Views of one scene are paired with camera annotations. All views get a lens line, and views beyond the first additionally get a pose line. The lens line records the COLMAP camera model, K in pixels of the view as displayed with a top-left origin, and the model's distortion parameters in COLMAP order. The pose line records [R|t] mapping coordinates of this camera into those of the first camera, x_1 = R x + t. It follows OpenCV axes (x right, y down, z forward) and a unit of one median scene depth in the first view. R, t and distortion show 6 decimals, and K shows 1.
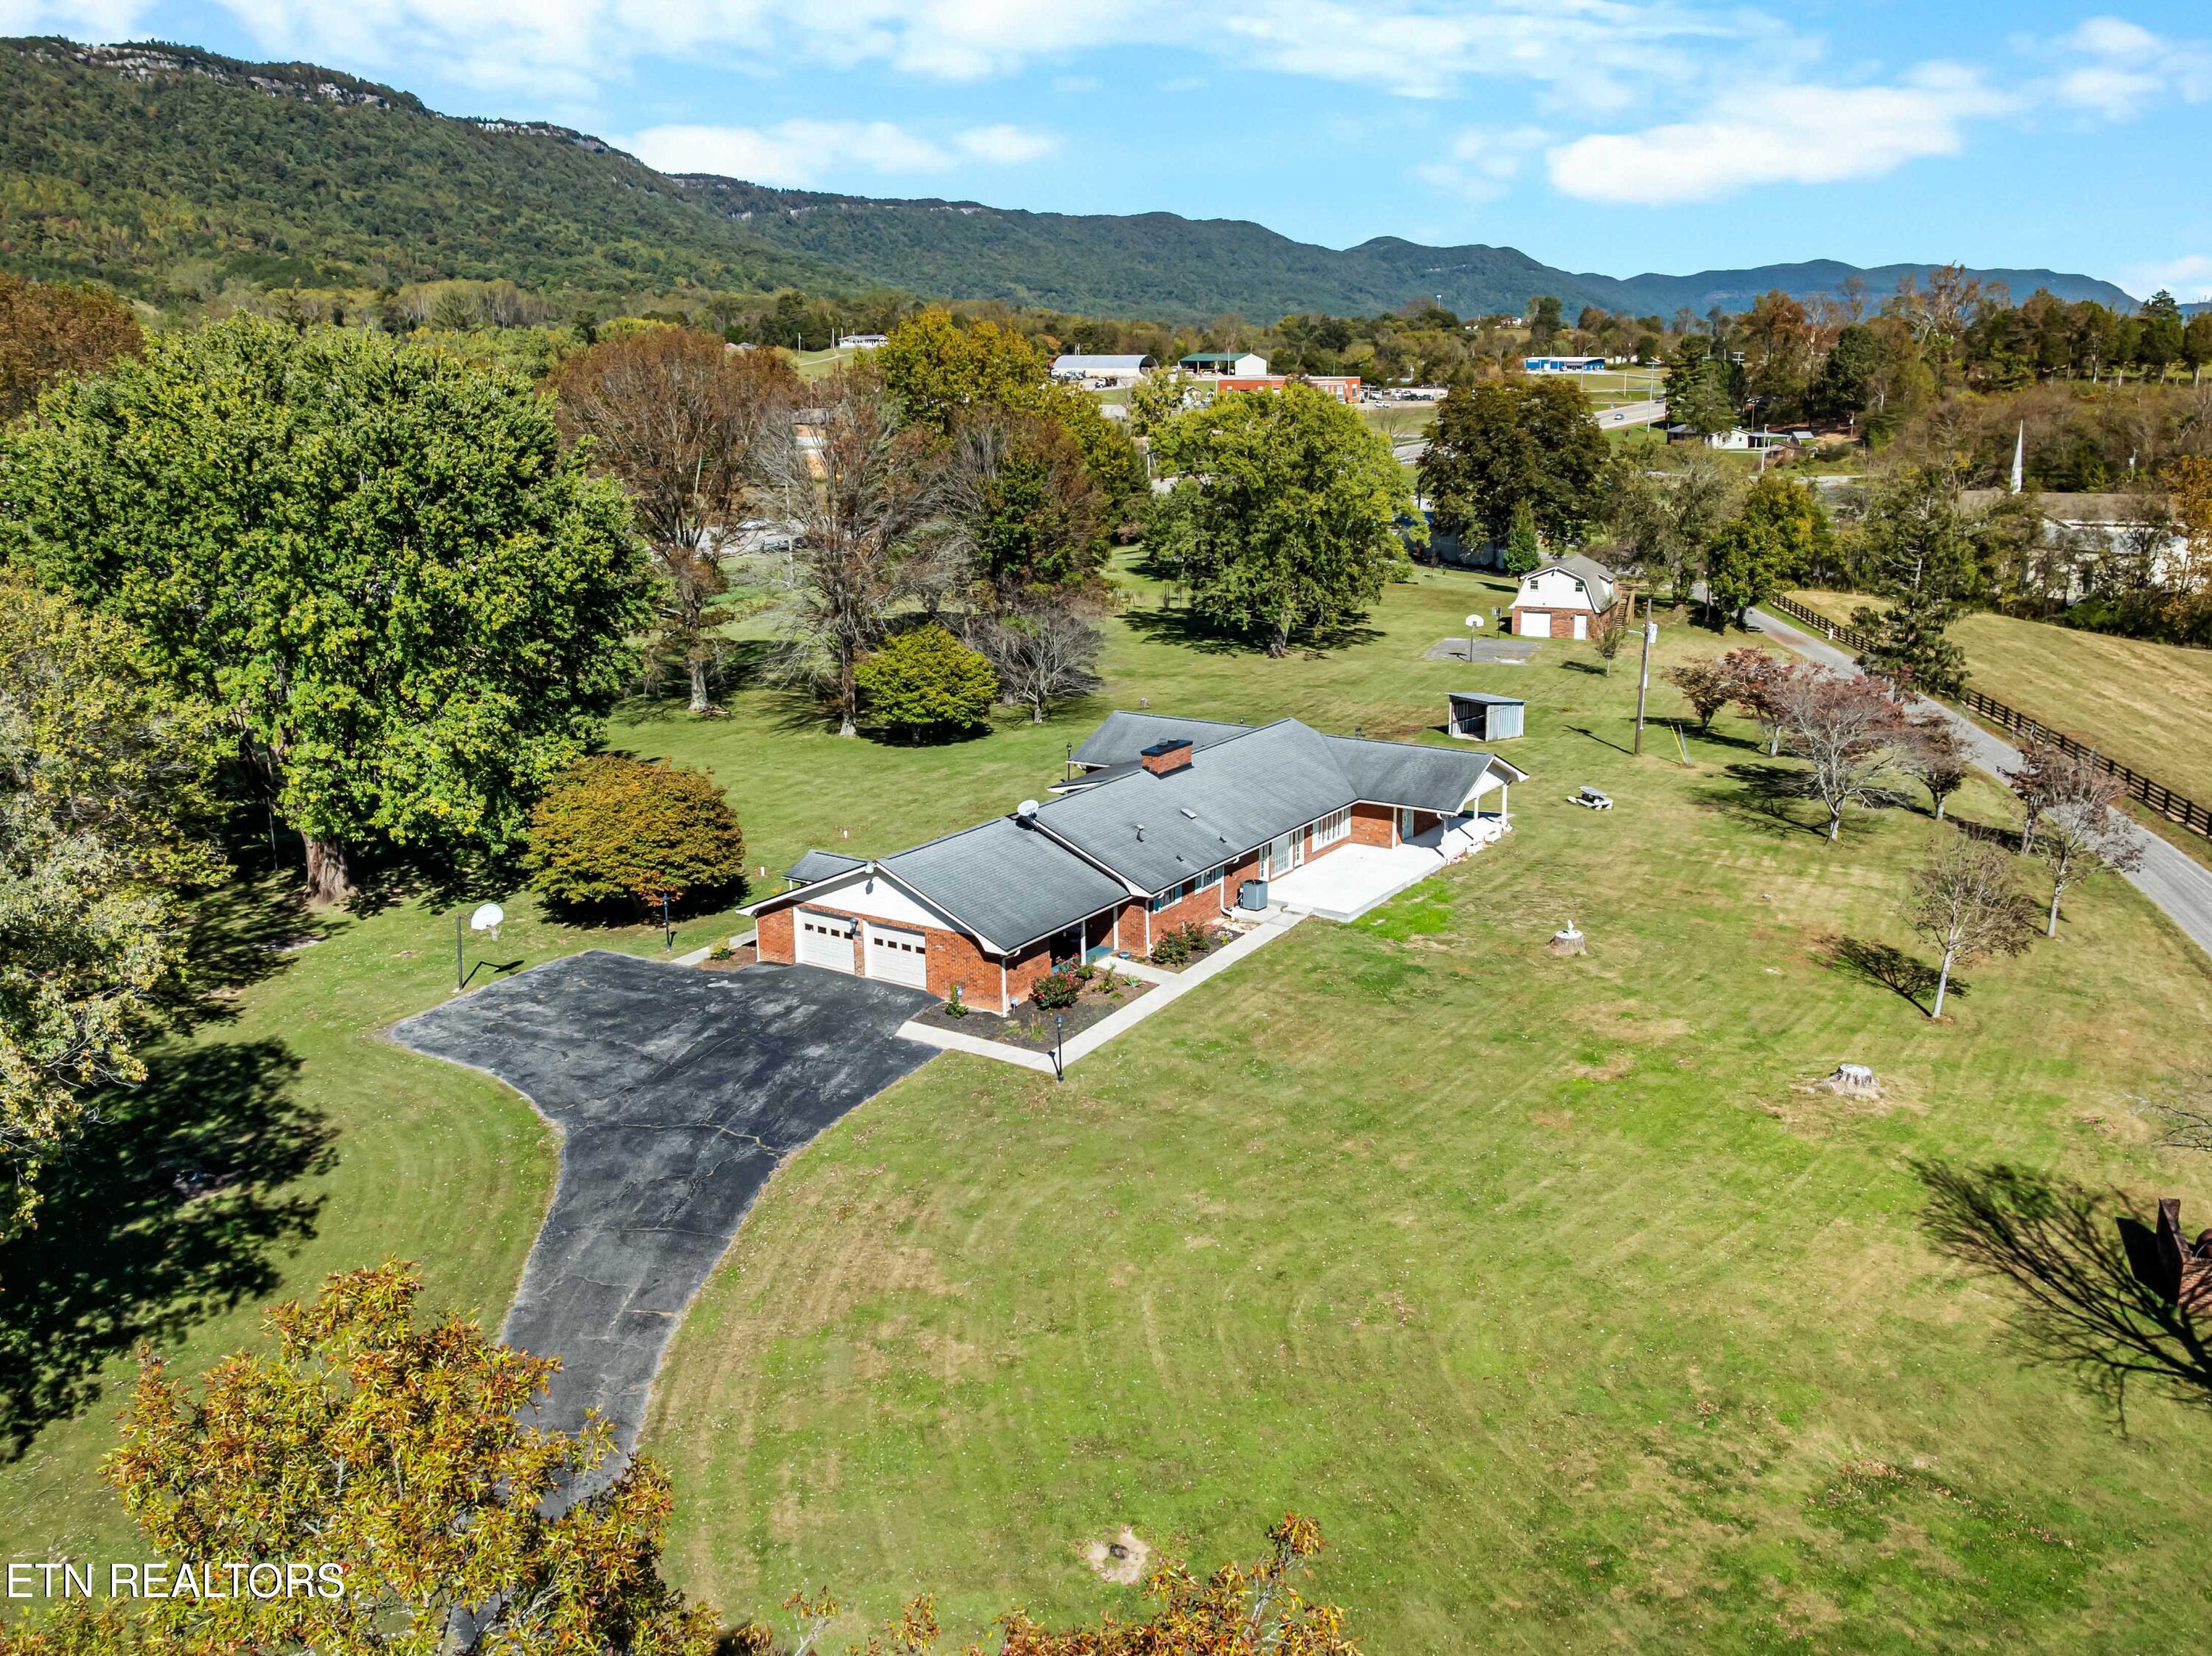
lens RADIAL K [[1893.2, 0, 1093.5], [0, 1893.2, 711.8], [0, 0, 1]] dist [-0.018072, -0.010603]
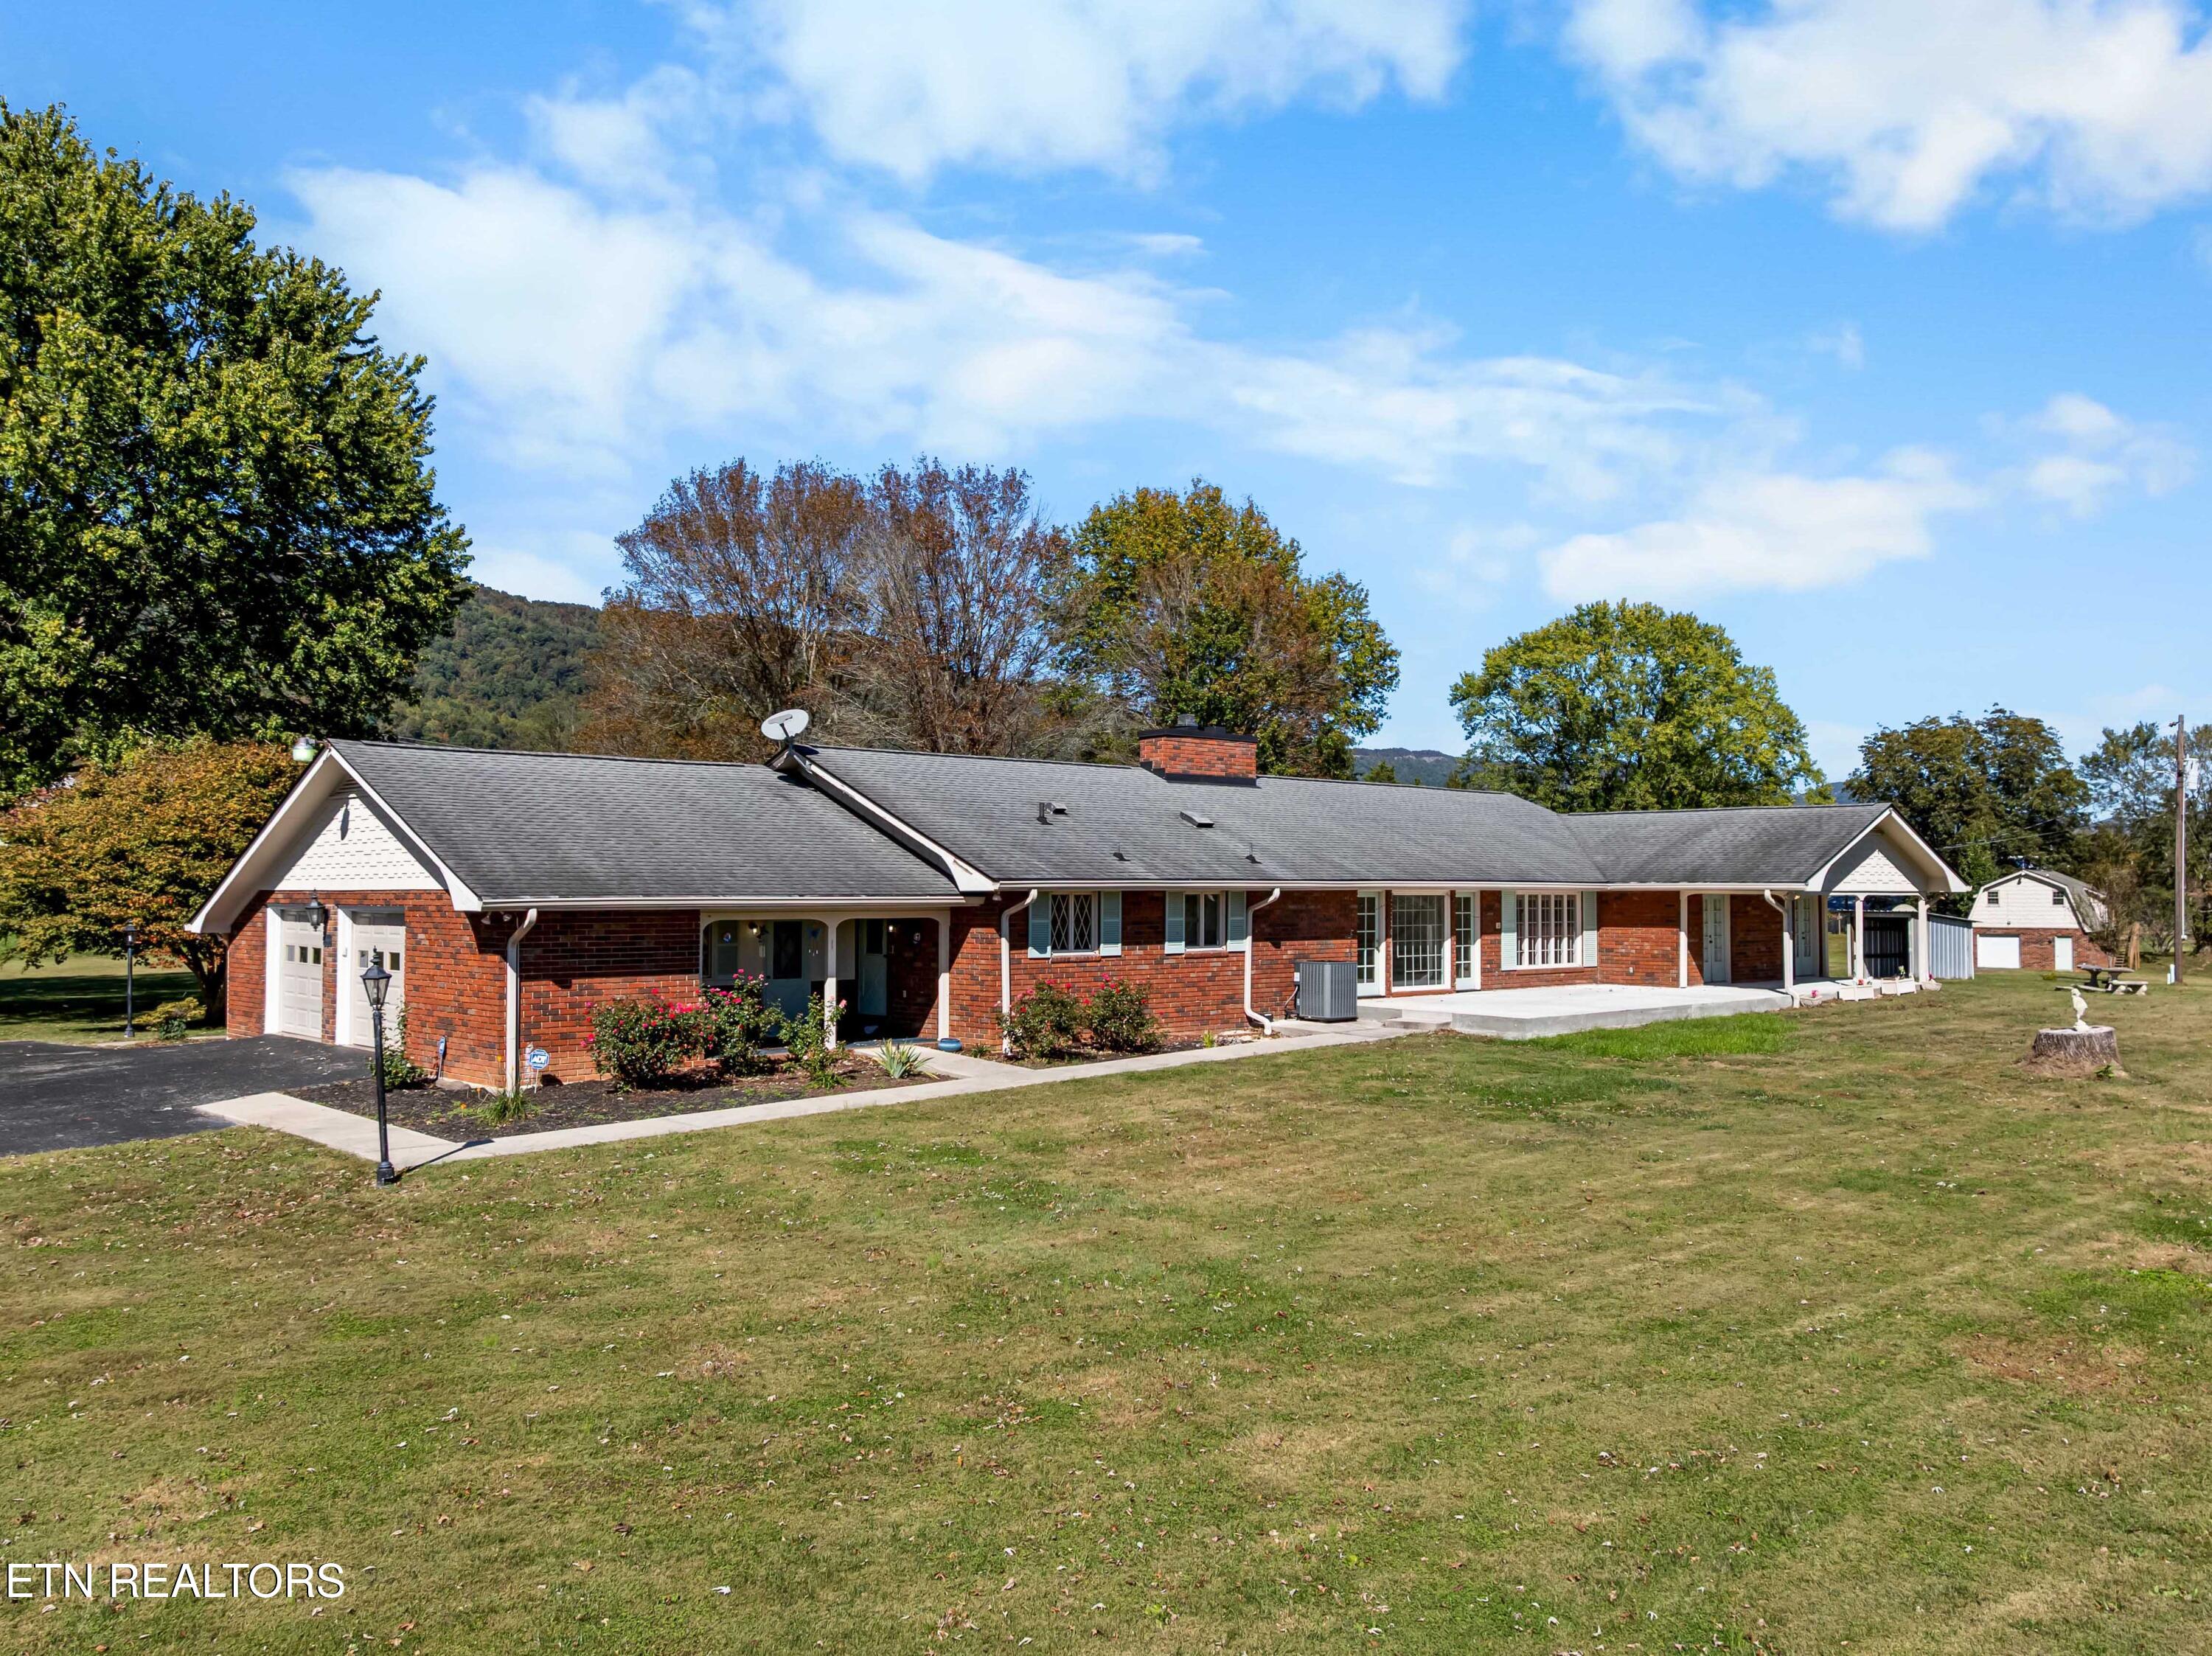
lens RADIAL K [[1782.7, 0, 1158.7], [0, 1782.7, 820.8], [0, 0, 1]] dist [-0.039130, -0.003885]
pose [[0.976100, -0.000418, -0.217320, 0.066232], [-0.049361, 0.973435, -0.223579, 0.073956], [0.211640, 0.228962, 0.950150, 0.274175]]
